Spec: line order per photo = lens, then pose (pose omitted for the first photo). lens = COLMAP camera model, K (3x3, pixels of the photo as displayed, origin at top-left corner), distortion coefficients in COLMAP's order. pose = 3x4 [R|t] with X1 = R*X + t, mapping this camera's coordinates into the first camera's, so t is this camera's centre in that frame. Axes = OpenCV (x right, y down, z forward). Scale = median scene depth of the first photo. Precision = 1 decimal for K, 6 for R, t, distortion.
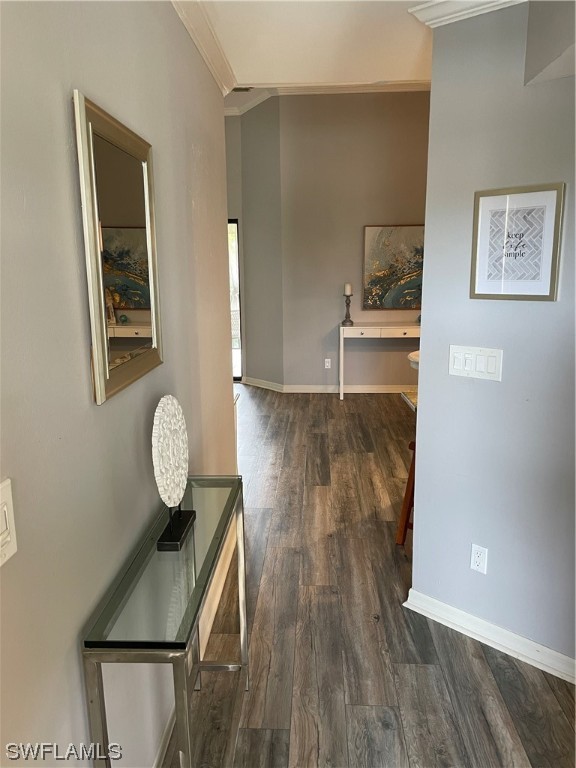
lens RADIAL K [[588.0, 0, 294.2], [0, 588.0, 391.3], [0, 0, 1]] dist [0.059518, -0.056217]
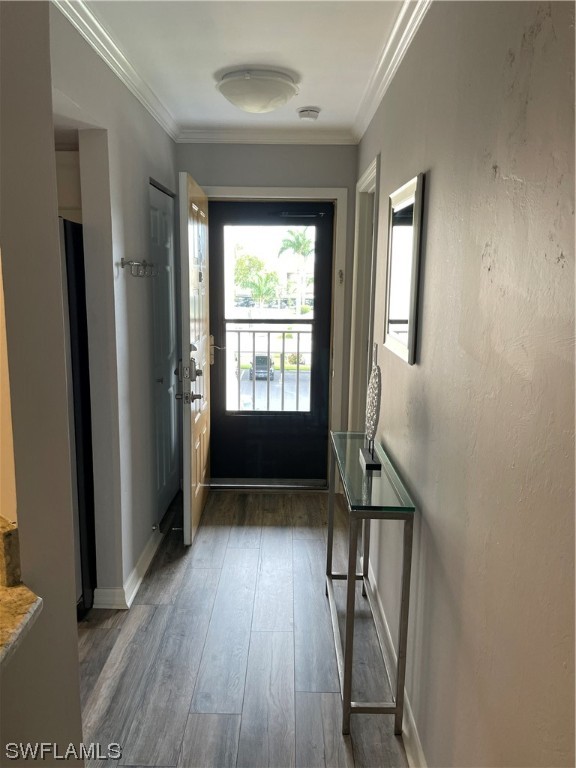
lens RADIAL K [[588.0, 0, 288.4], [0, 588.0, 383.3], [0, 0, 1]] dist [0.059518, -0.056217]
pose [[-0.998974, 0.009906, -0.044190, 0.046521], [-0.007477, 0.926316, 0.376673, -0.378126], [0.044665, 0.376617, -0.925292, 1.763024]]
